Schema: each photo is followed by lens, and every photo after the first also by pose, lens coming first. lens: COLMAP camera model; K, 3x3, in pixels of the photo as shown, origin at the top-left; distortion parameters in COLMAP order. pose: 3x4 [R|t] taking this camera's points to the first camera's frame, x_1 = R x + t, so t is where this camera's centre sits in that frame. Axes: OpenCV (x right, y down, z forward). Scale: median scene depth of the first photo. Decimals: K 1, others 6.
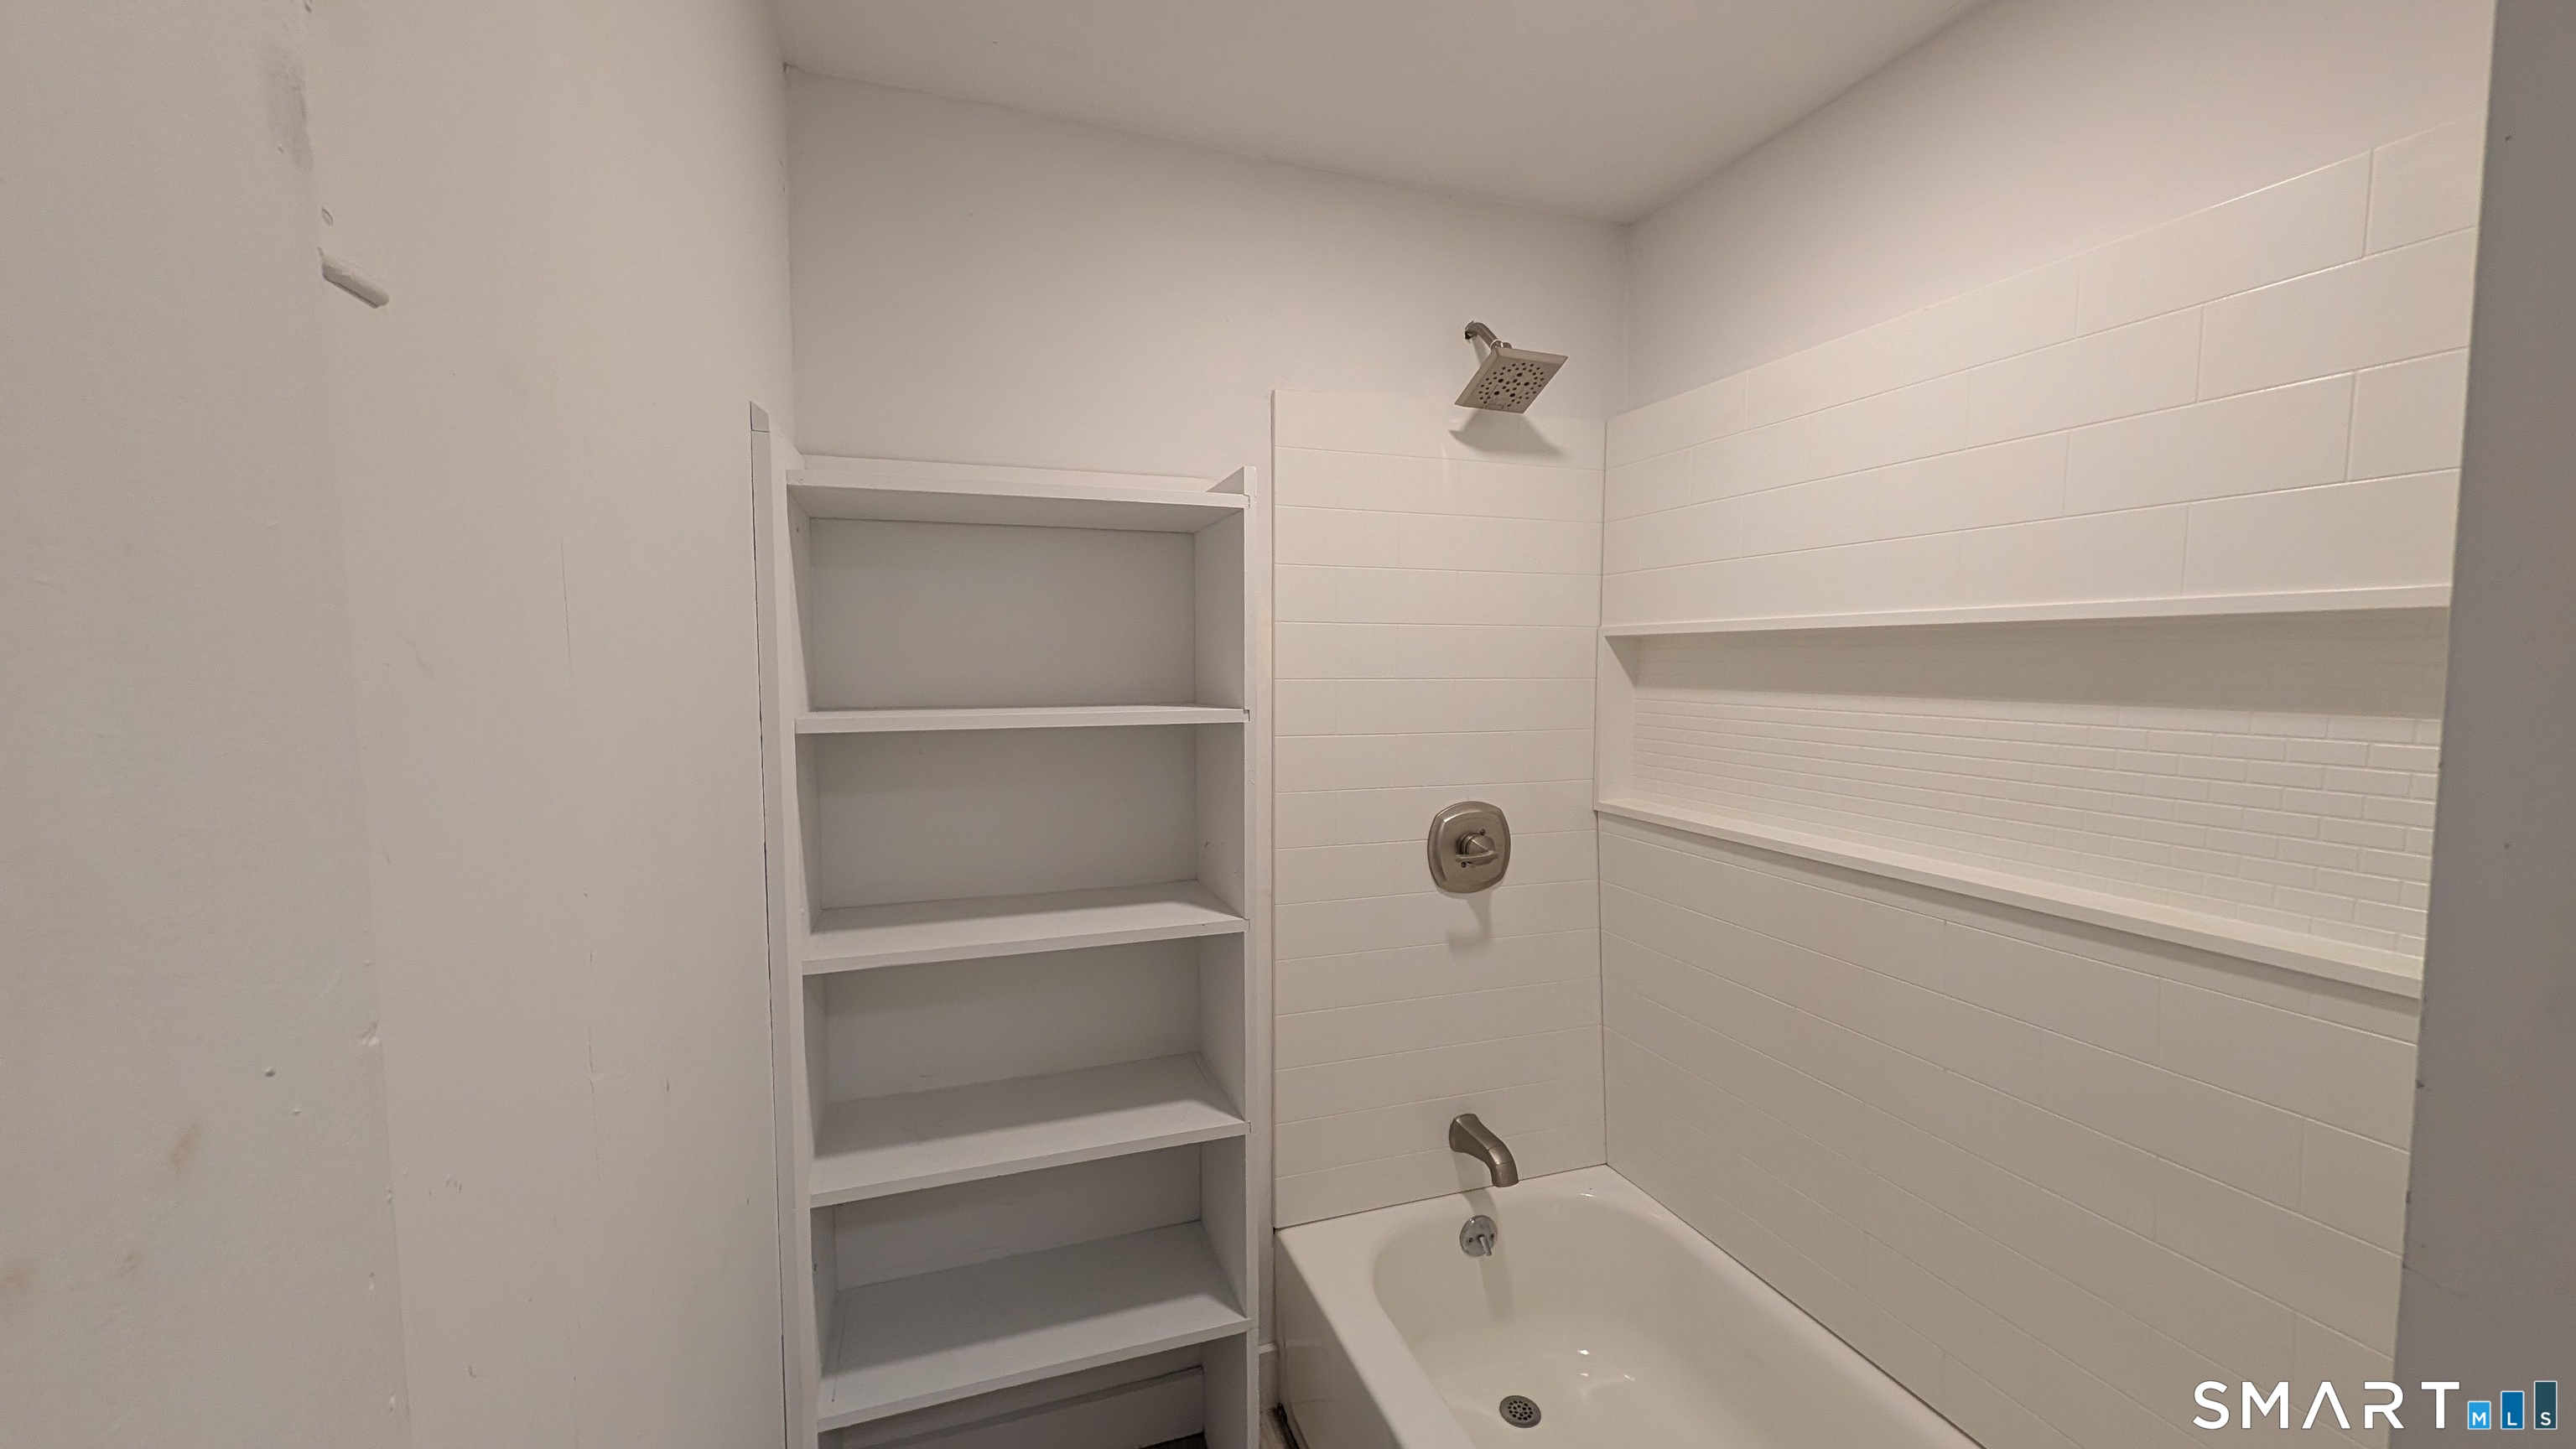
lens RADIAL K [[975.0, 0, 1292.6], [0, 975.0, 727.9], [0, 0, 1]] dist [0.000241, -0.000311]
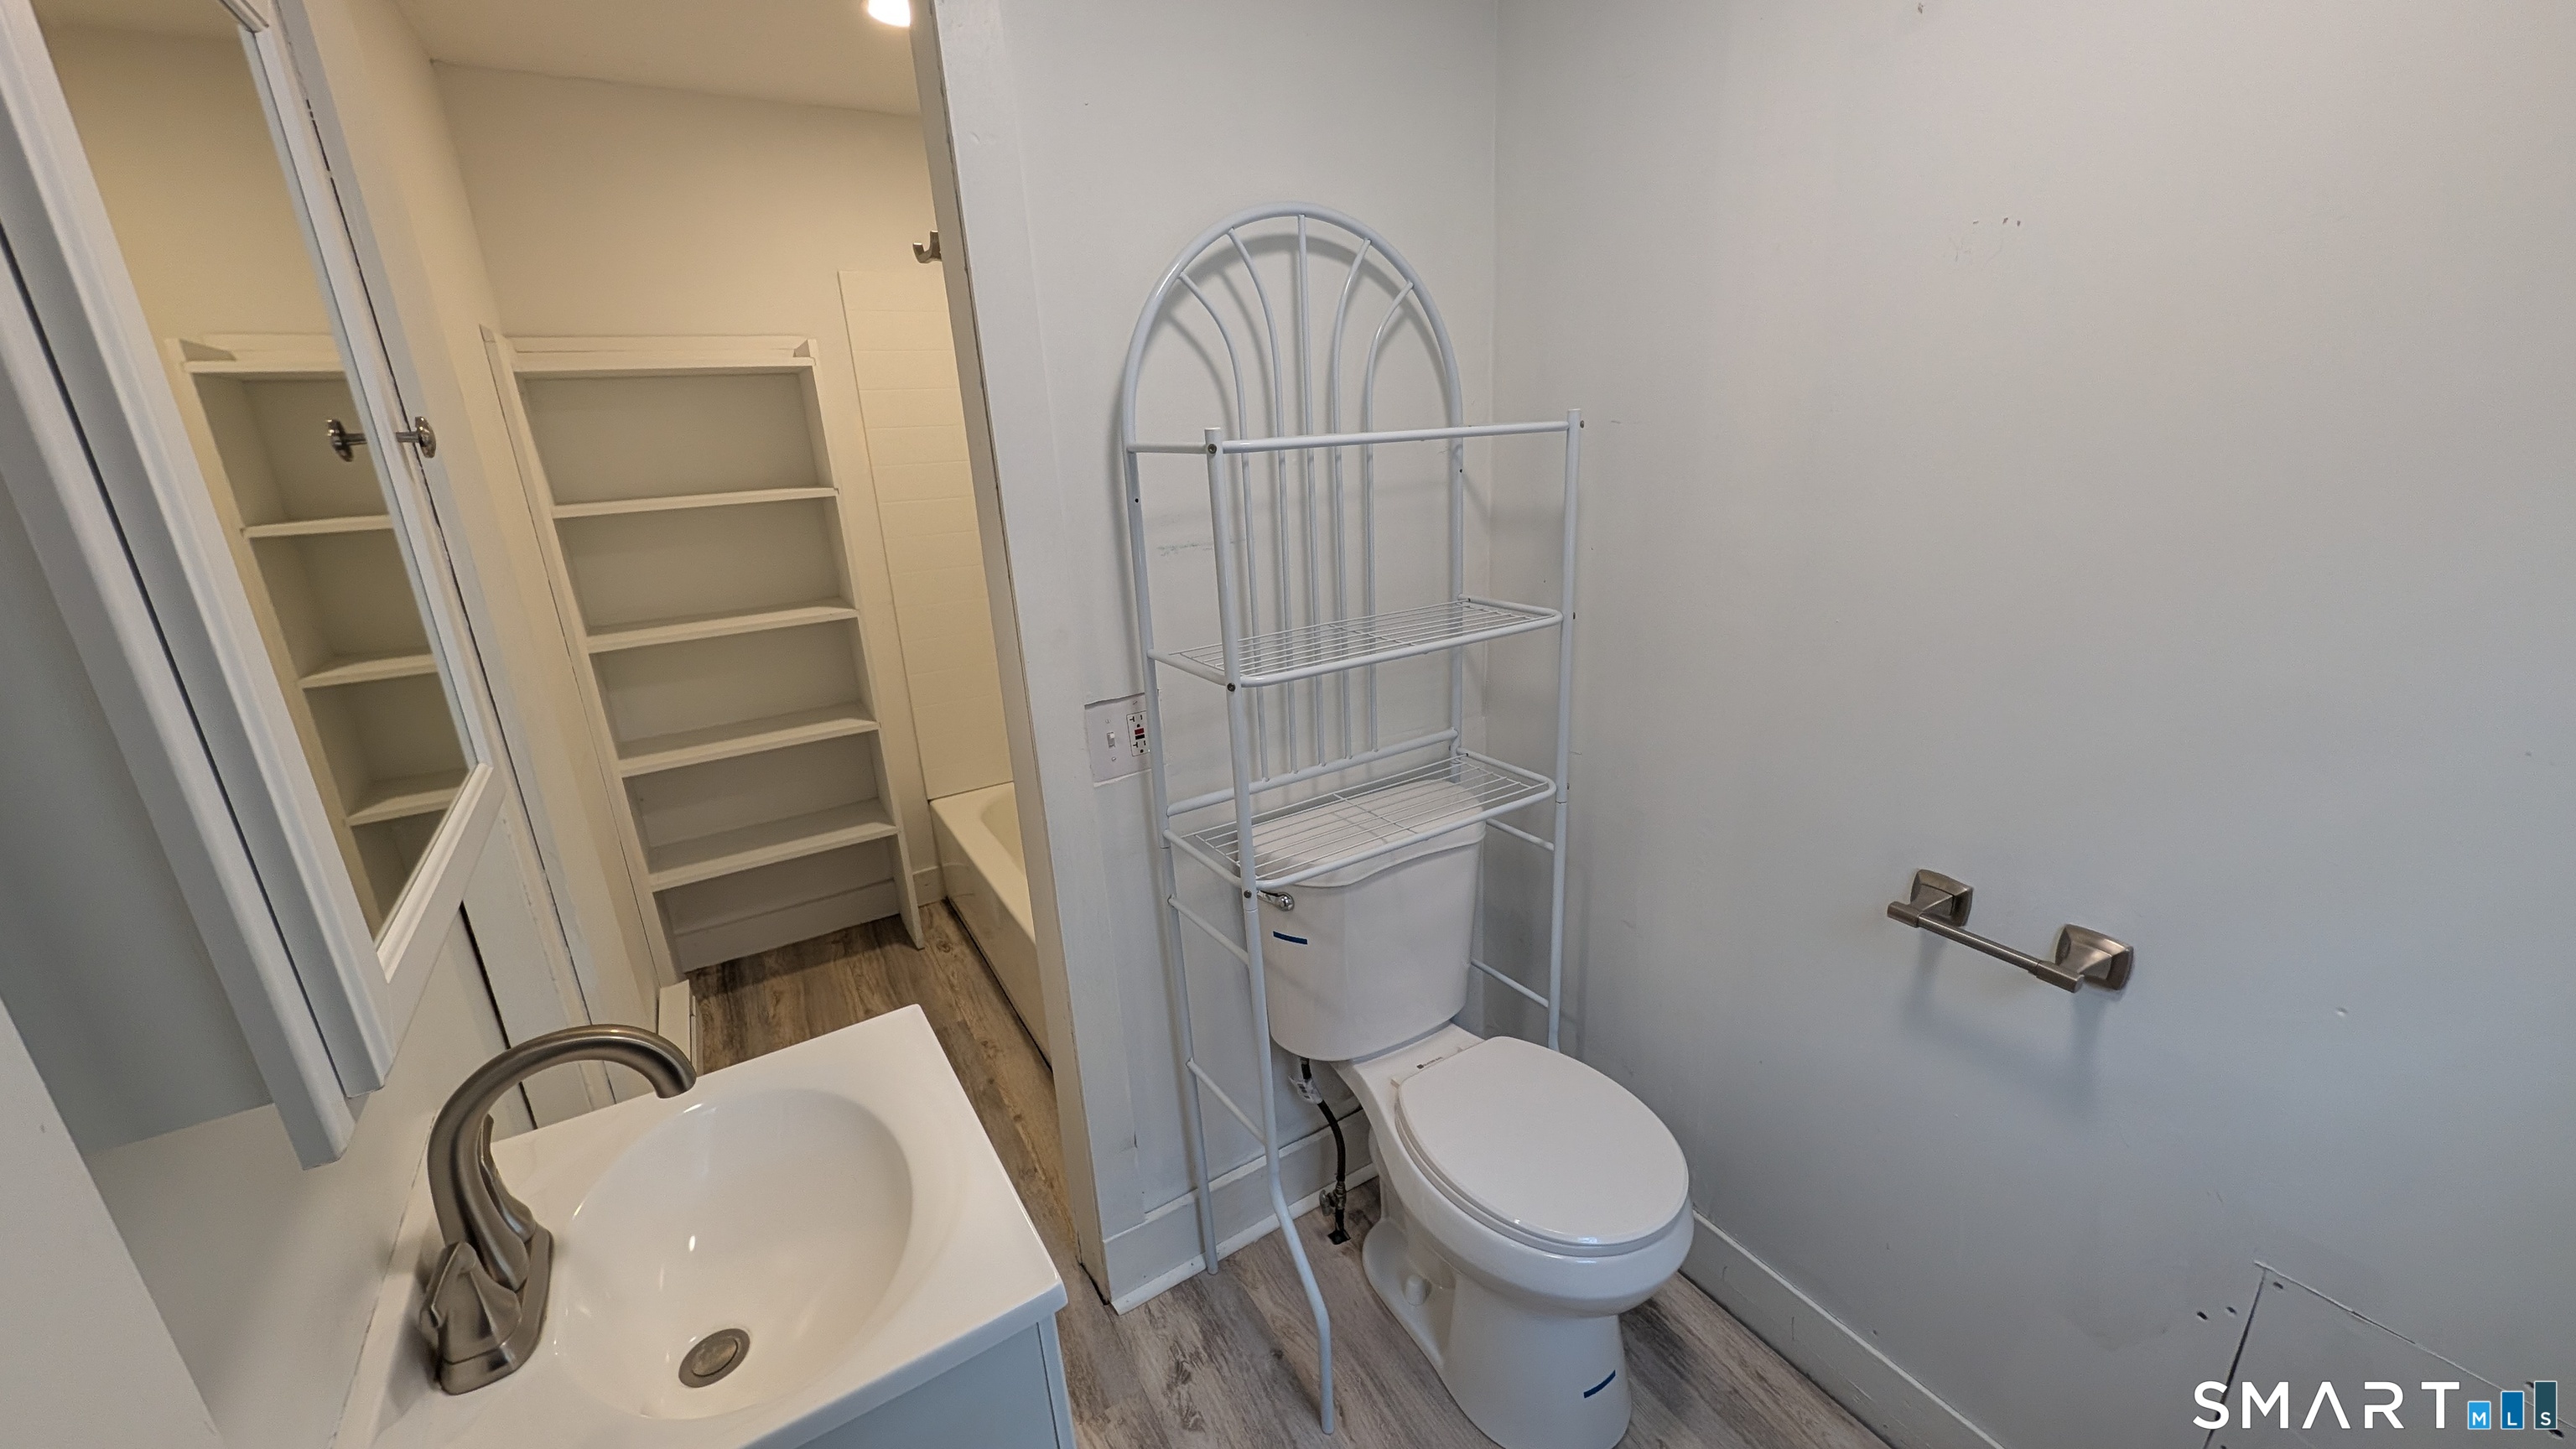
lens RADIAL K [[975.0, 0, 1281.2], [0, 975.0, 719.6], [0, 0, 1]] dist [0.000241, -0.000311]
pose [[0.977474, -0.108736, 0.180890, 0.365218], [0.064881, 0.970378, 0.232716, 0.028188], [-0.200836, -0.215738, 0.955574, -0.892975]]
